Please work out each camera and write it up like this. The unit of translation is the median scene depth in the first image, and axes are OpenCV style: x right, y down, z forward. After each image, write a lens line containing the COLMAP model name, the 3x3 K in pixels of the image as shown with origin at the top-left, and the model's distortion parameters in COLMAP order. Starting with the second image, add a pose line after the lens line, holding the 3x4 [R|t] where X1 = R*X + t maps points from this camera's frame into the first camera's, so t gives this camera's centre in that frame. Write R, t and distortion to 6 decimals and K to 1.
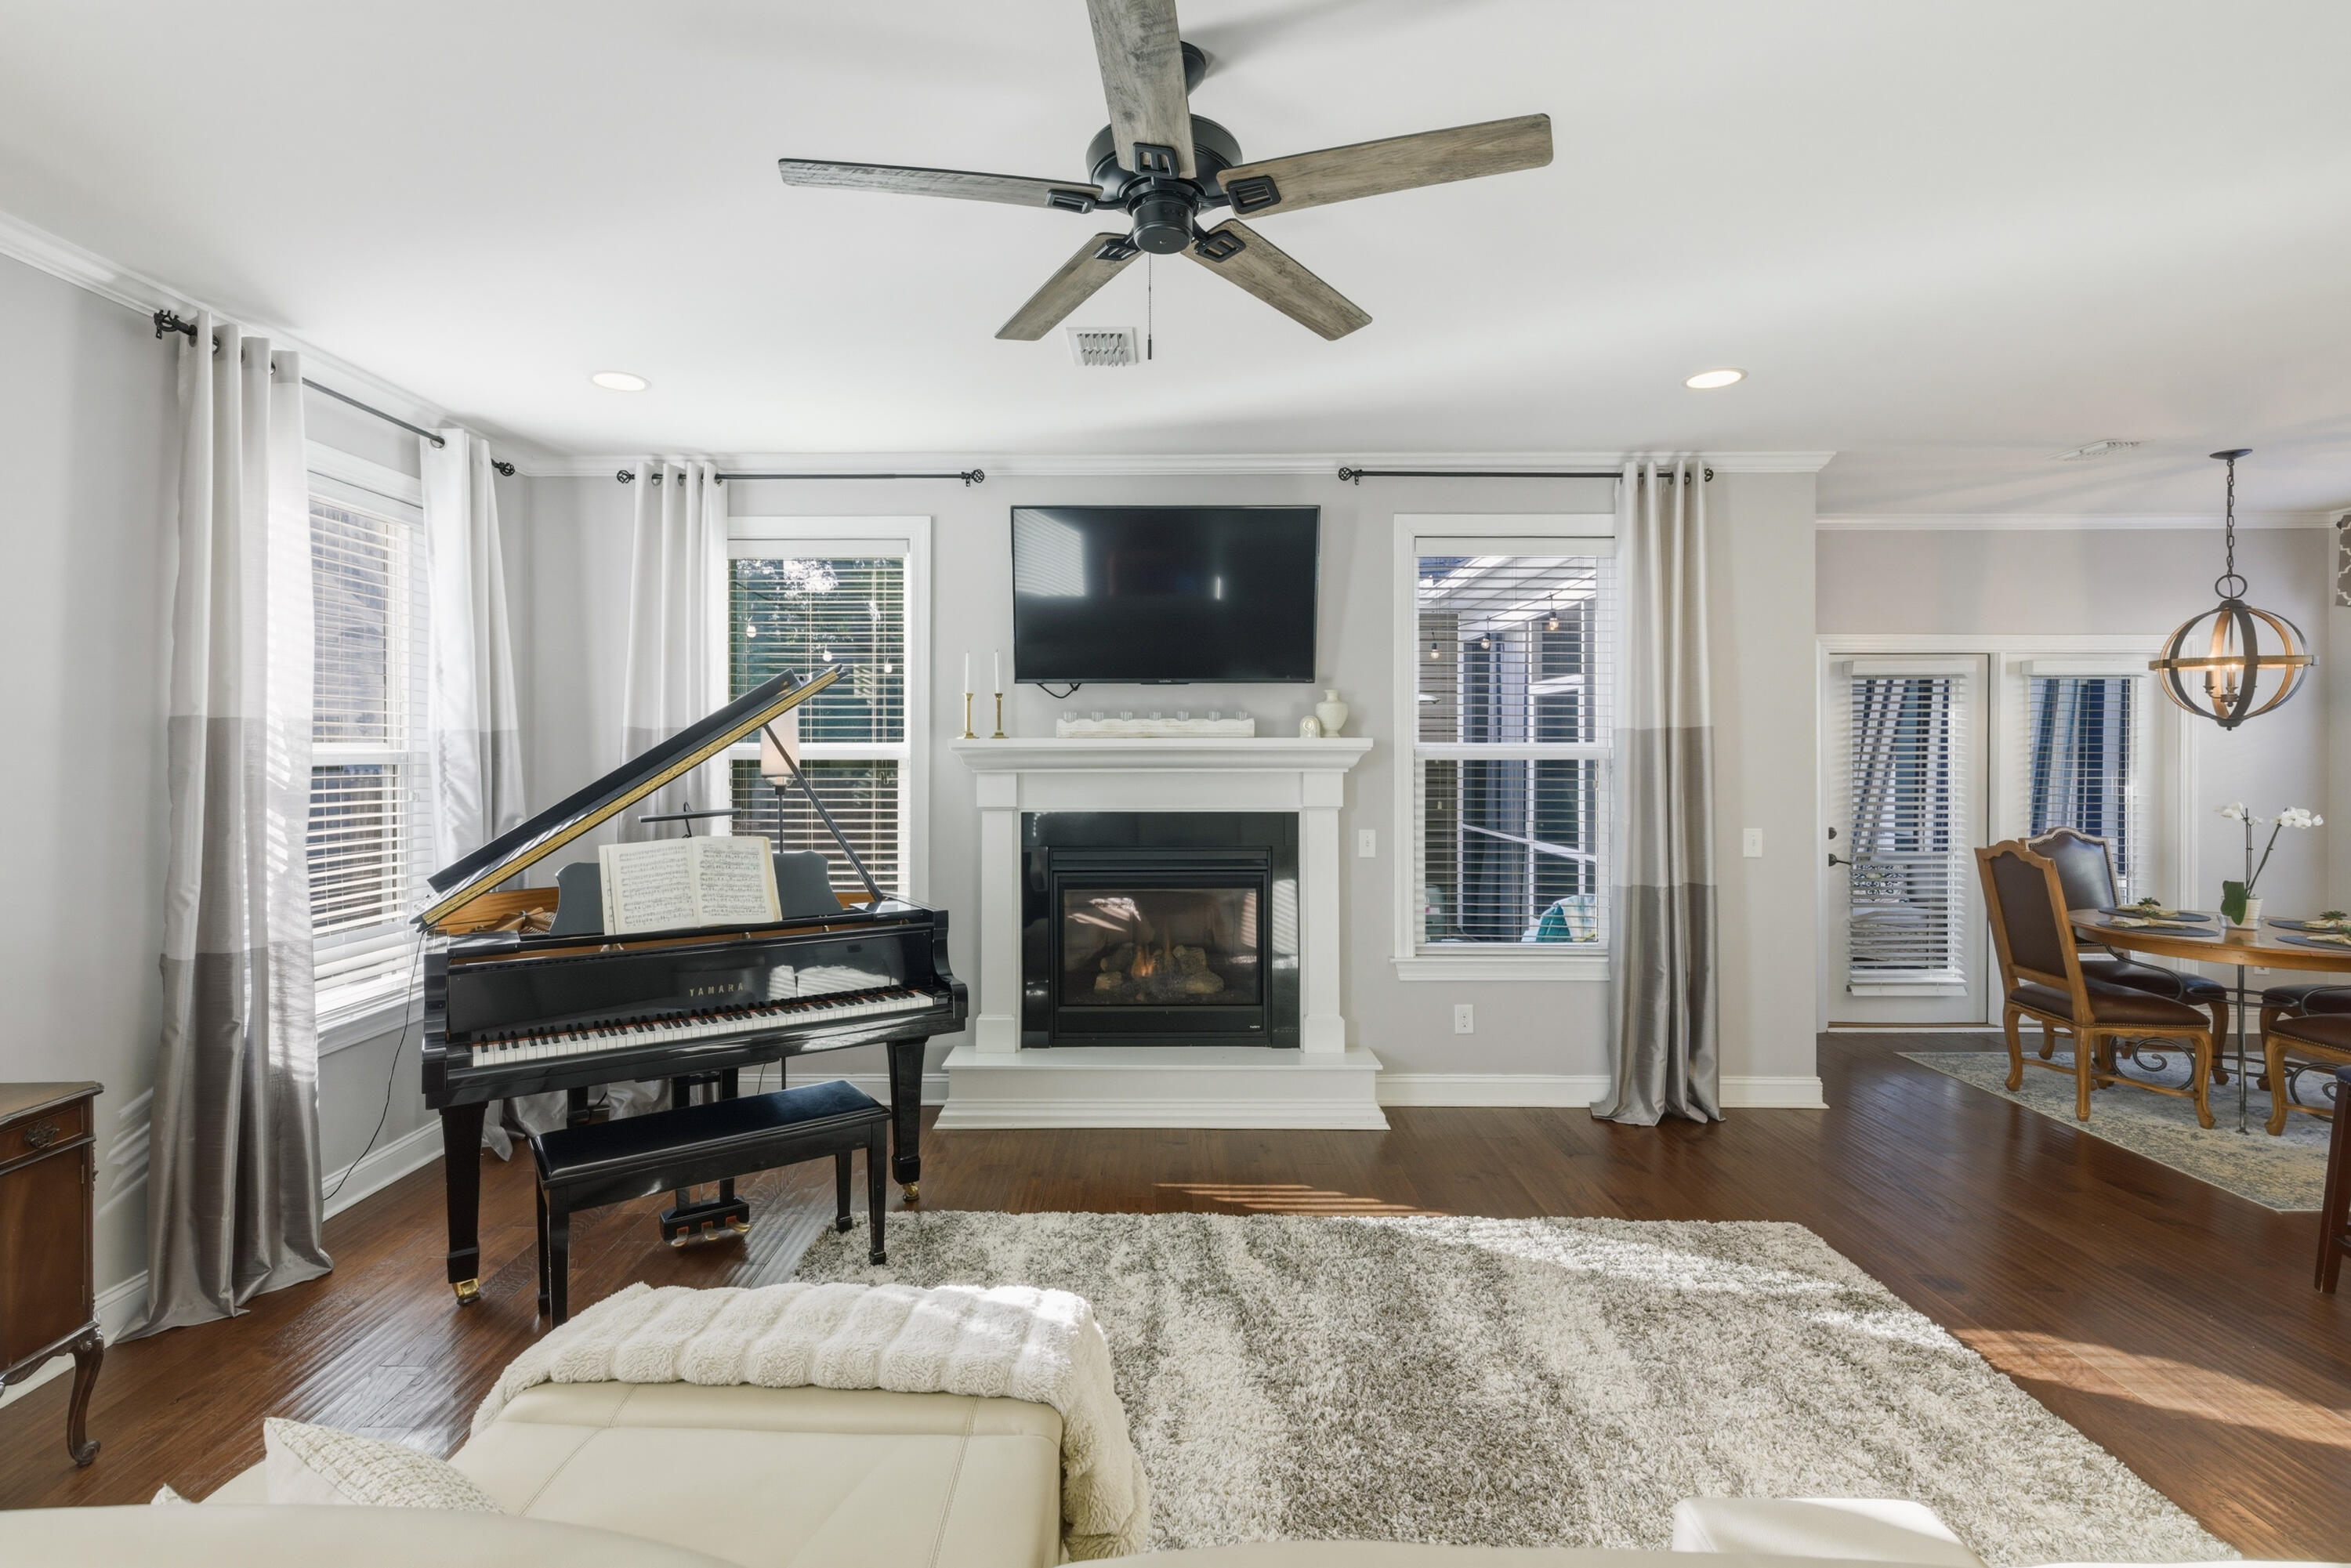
lens RADIAL K [[1095.8, 0, 1159.7], [0, 1095.8, 760.2], [0, 0, 1]] dist [-0.003762, 0.001206]
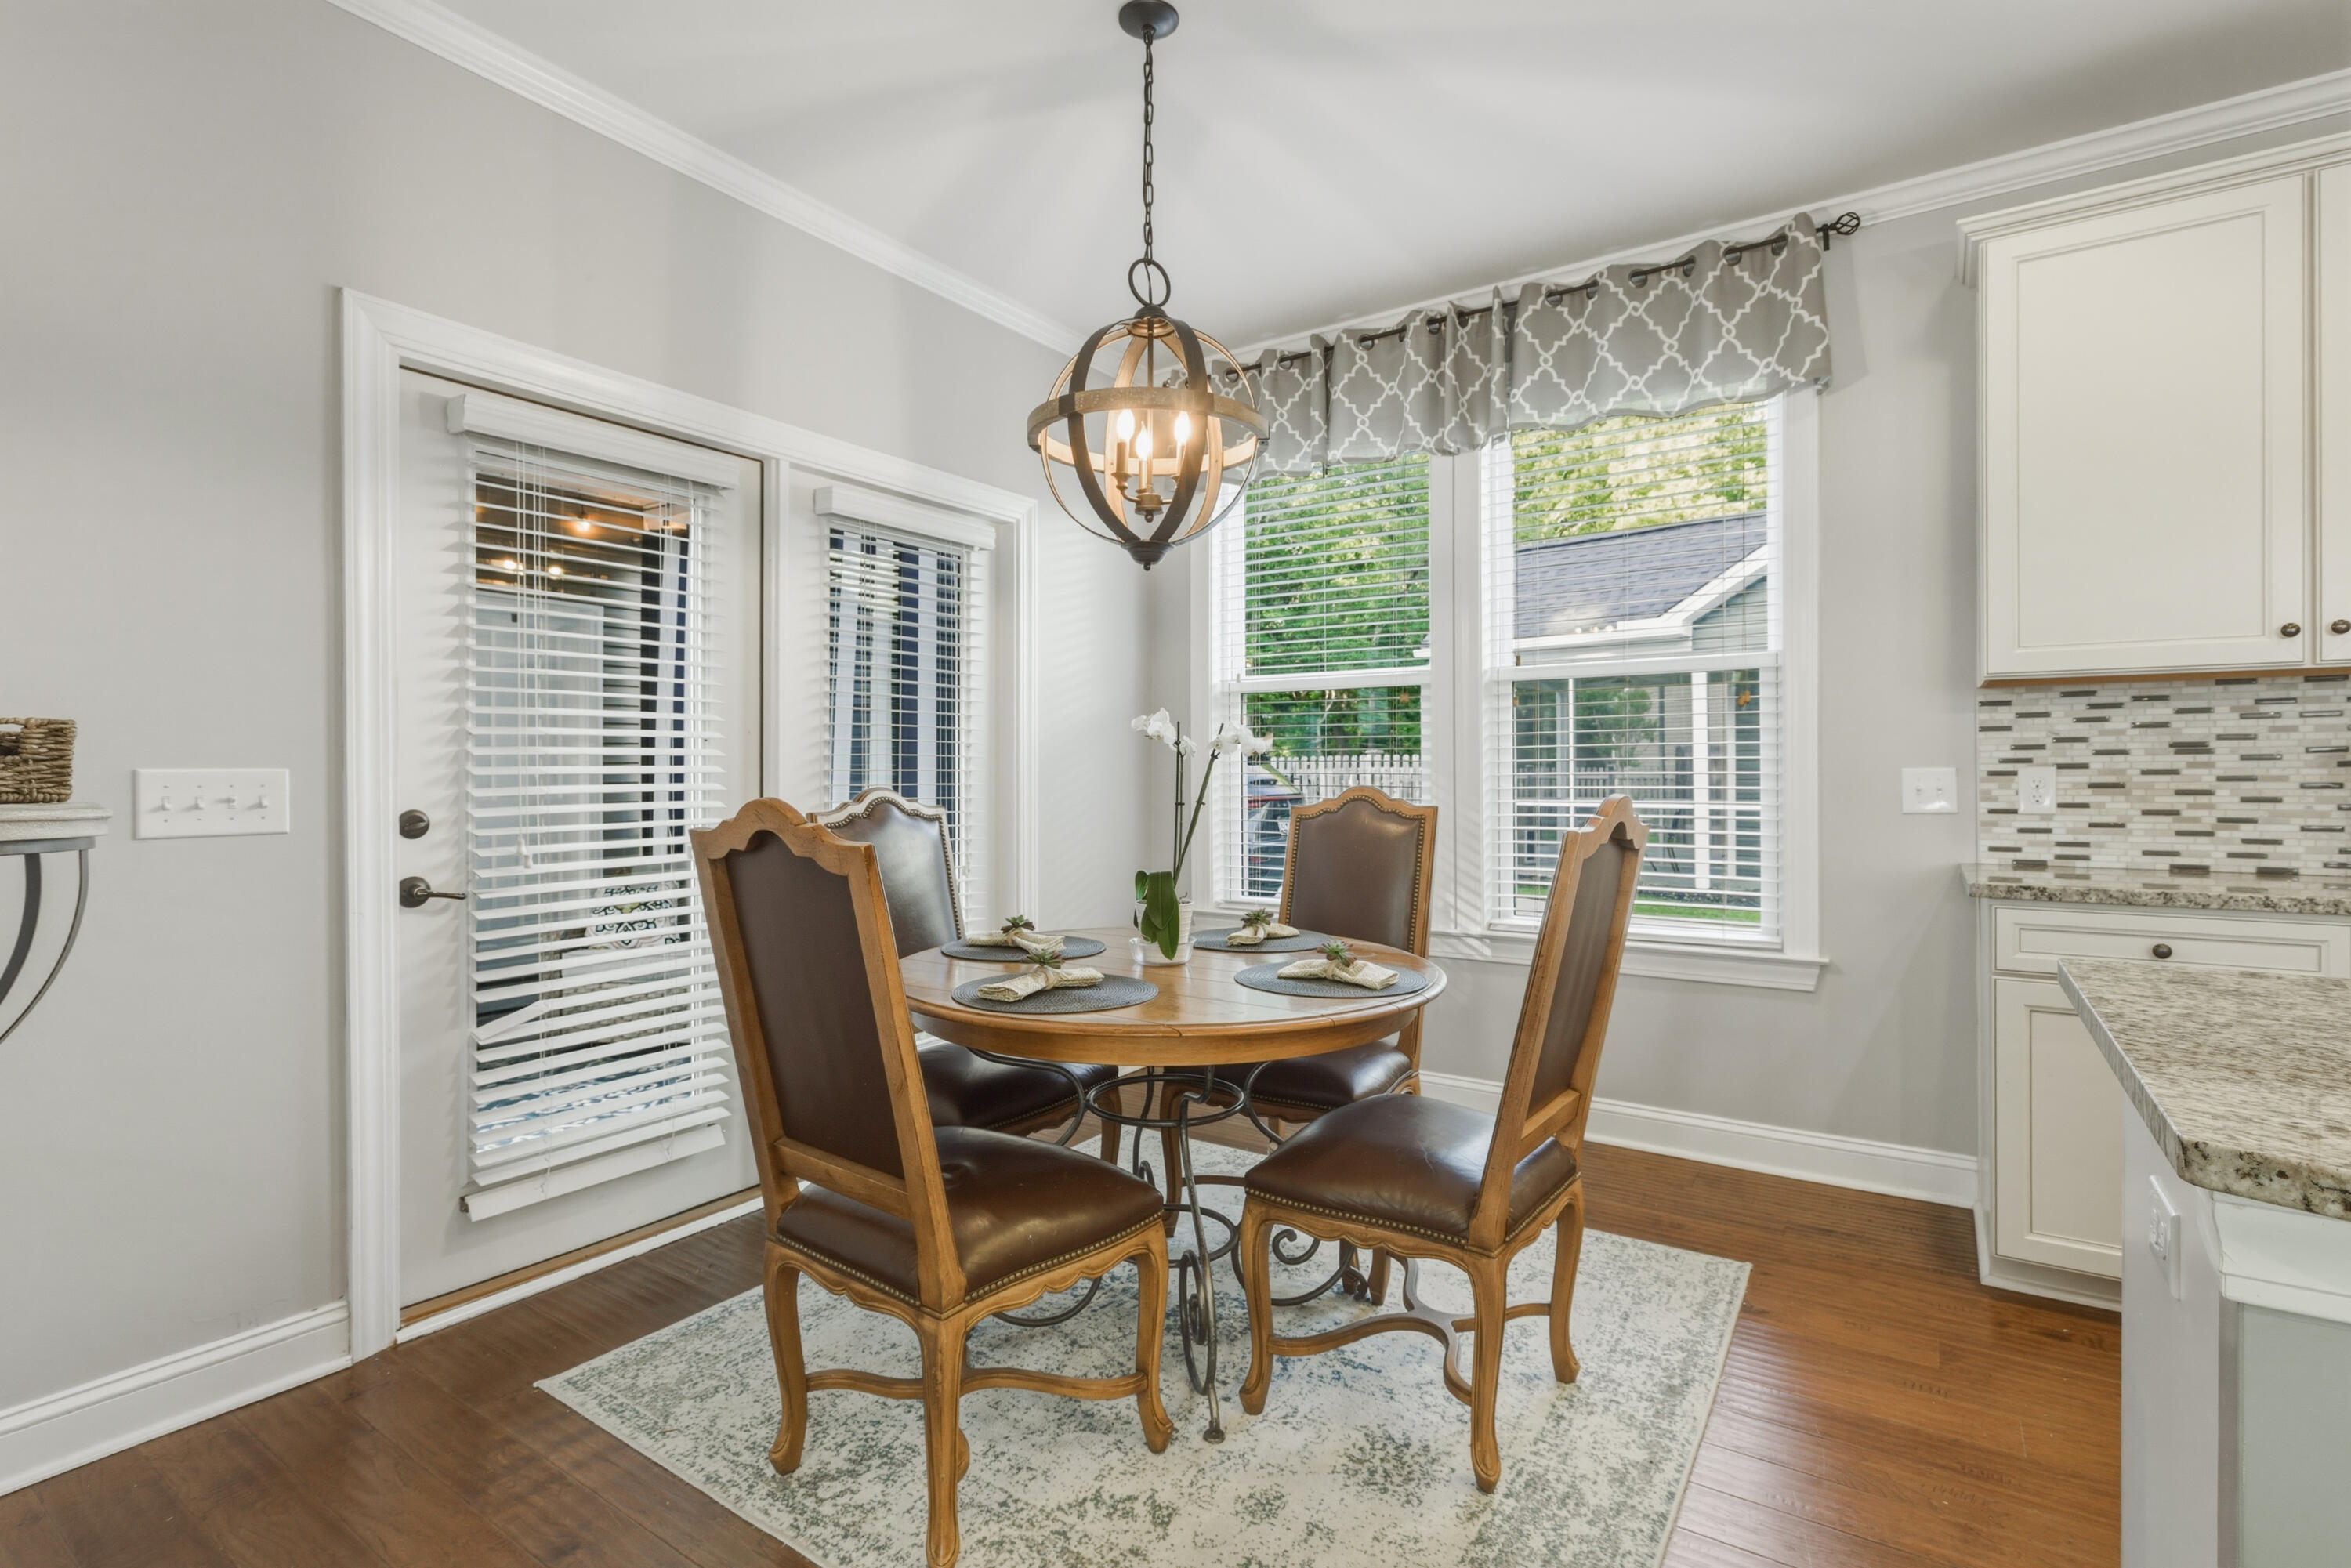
lens RADIAL K [[1095.8, 0, 1179.7], [0, 1095.8, 771.8], [0, 0, 1]] dist [-0.003762, 0.001206]
pose [[0.563483, 0.003027, 0.826122, 0.550944], [0.009963, 0.999896, -0.010459, 0.067767], [-0.826068, 0.014124, 0.563394, 0.680832]]
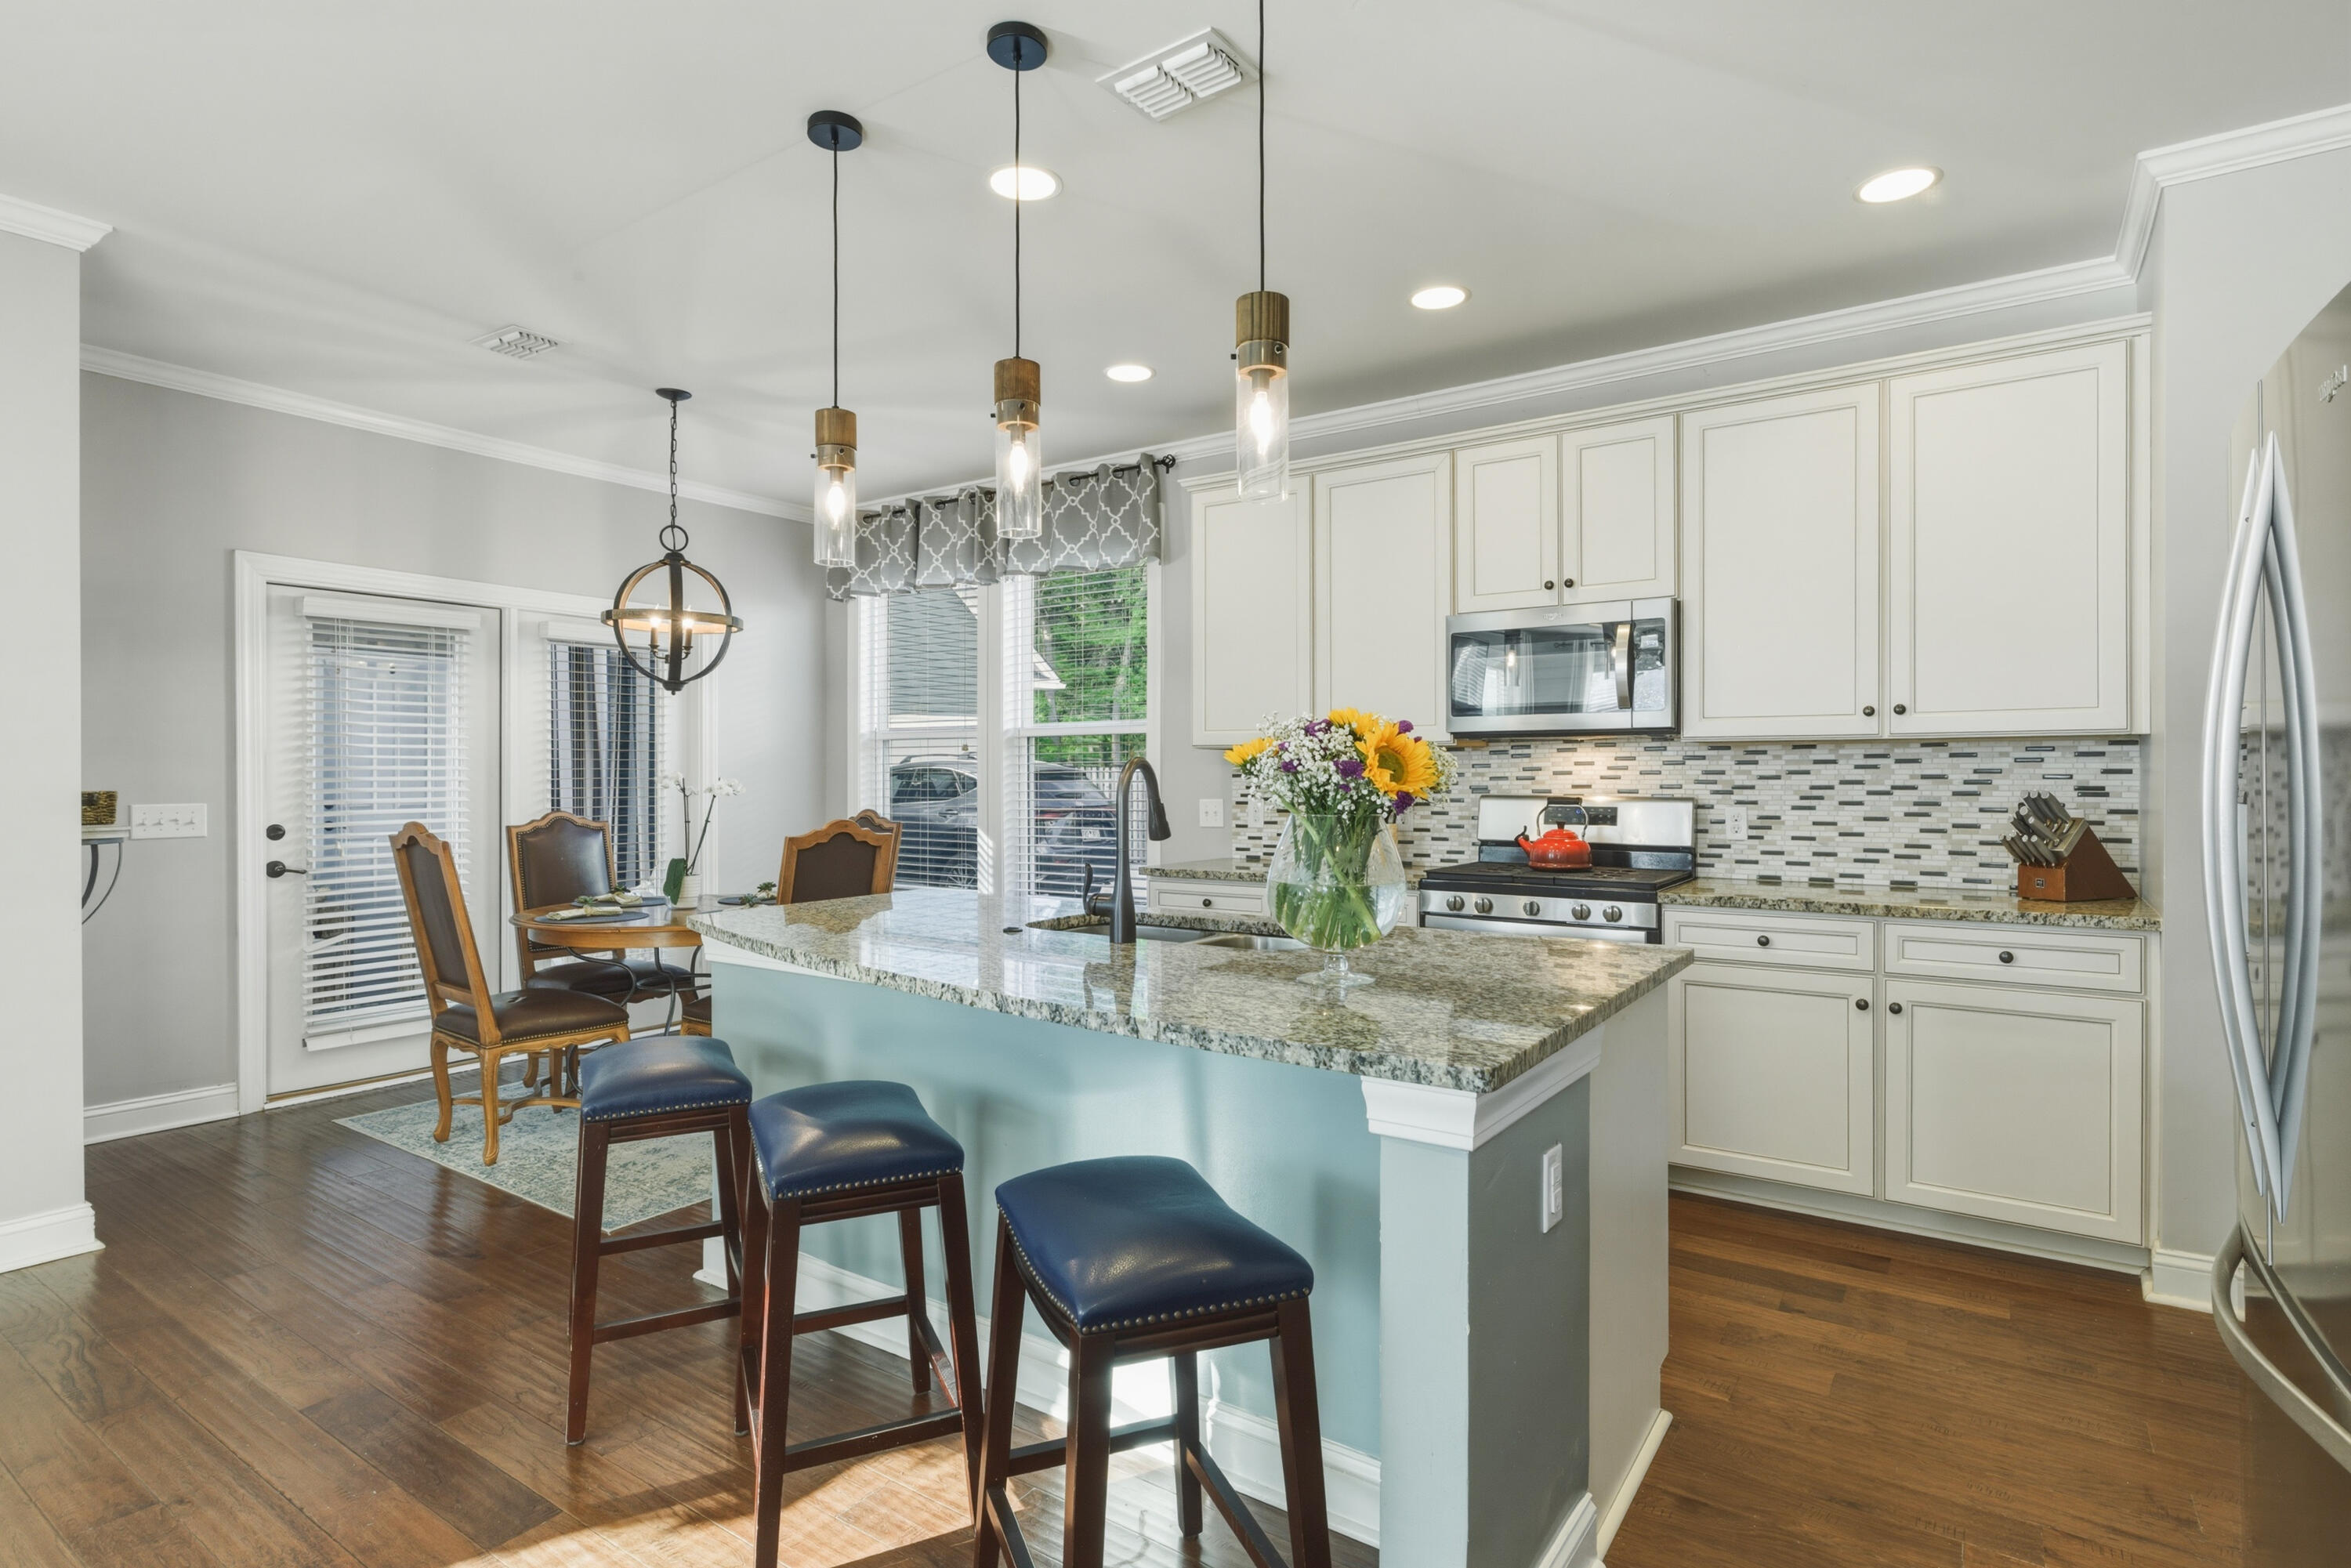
lens RADIAL K [[1184.8, 0, 1165.1], [0, 1184.8, 776.3], [0, 0, 1]] dist [0.007176, 0.000018]
pose [[0.574934, 0.002350, 0.818196, 0.384725], [0.007453, 0.999939, -0.008109, 0.050676], [-0.818166, 0.010760, 0.574882, 0.086246]]
